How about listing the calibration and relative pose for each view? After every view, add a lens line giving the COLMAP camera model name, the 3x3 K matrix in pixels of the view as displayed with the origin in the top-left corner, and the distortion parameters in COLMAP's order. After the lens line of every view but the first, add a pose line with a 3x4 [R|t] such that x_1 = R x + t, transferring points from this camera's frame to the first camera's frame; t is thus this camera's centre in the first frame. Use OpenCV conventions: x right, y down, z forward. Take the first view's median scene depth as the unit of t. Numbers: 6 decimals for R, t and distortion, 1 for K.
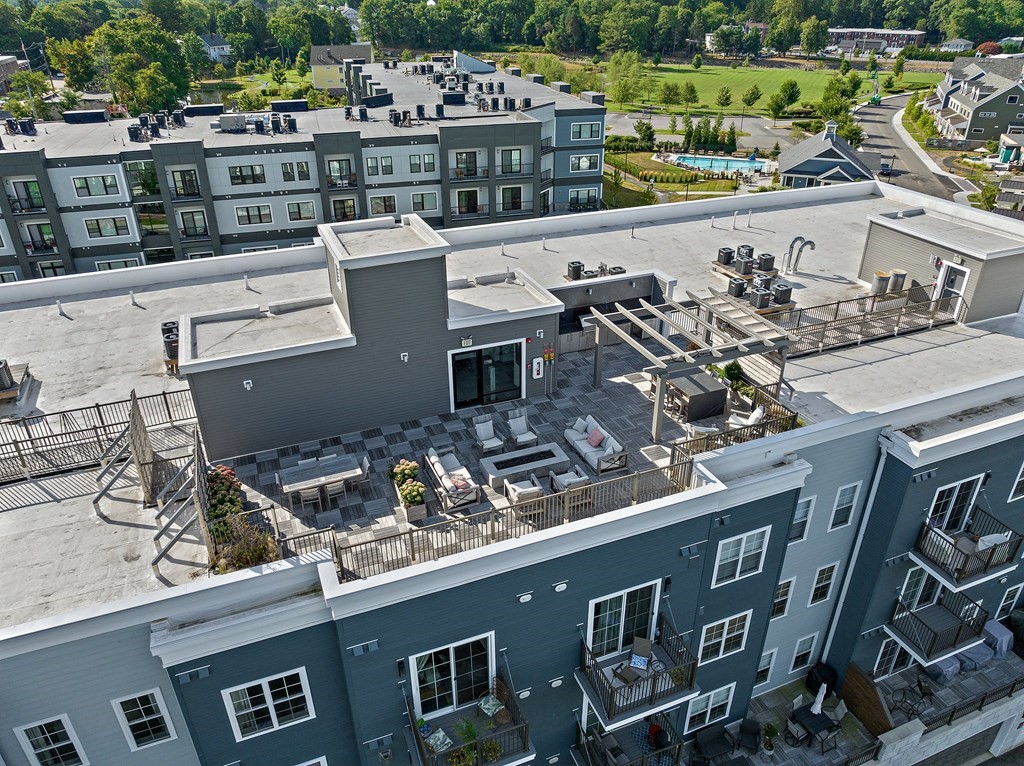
lens RADIAL K [[712.7, 0, 512.2], [0, 712.7, 382.9], [0, 0, 1]] dist [-0.047798, 0.019594]
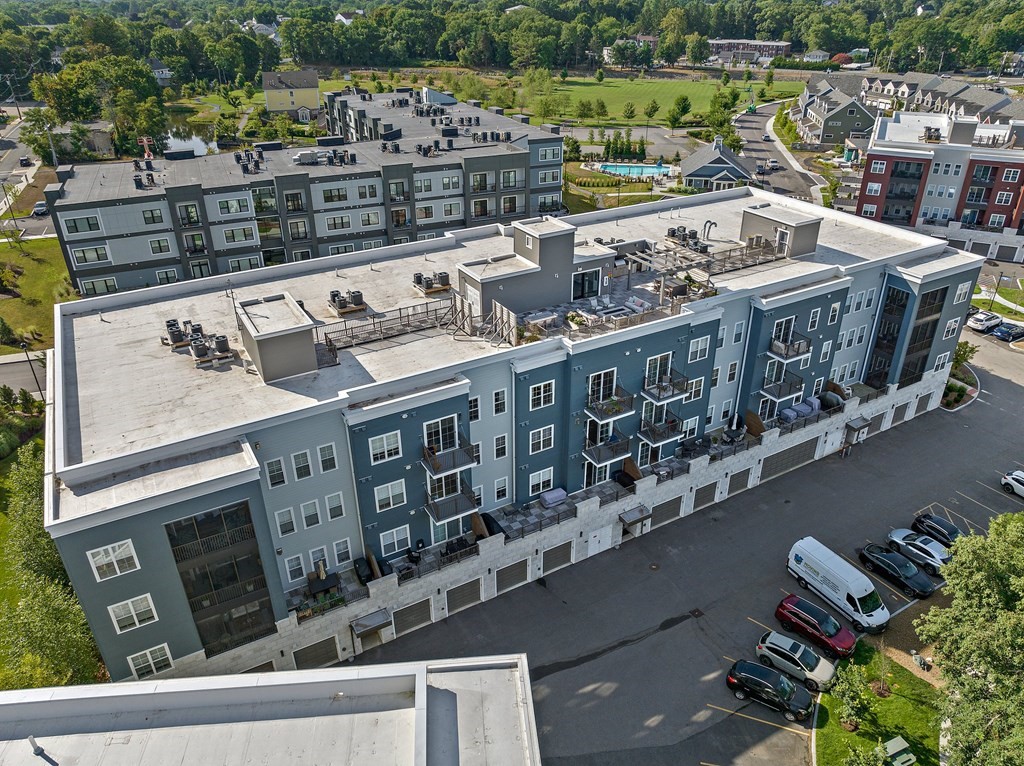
lens RADIAL K [[712.7, 0, 510.7], [0, 712.7, 382.6], [0, 0, 1]] dist [-0.047798, 0.019594]
pose [[0.990436, -0.067695, 0.120223, -0.199905], [0.067989, 0.997685, 0.001660, 0.099652], [-0.120057, 0.006530, 0.992746, -0.435134]]
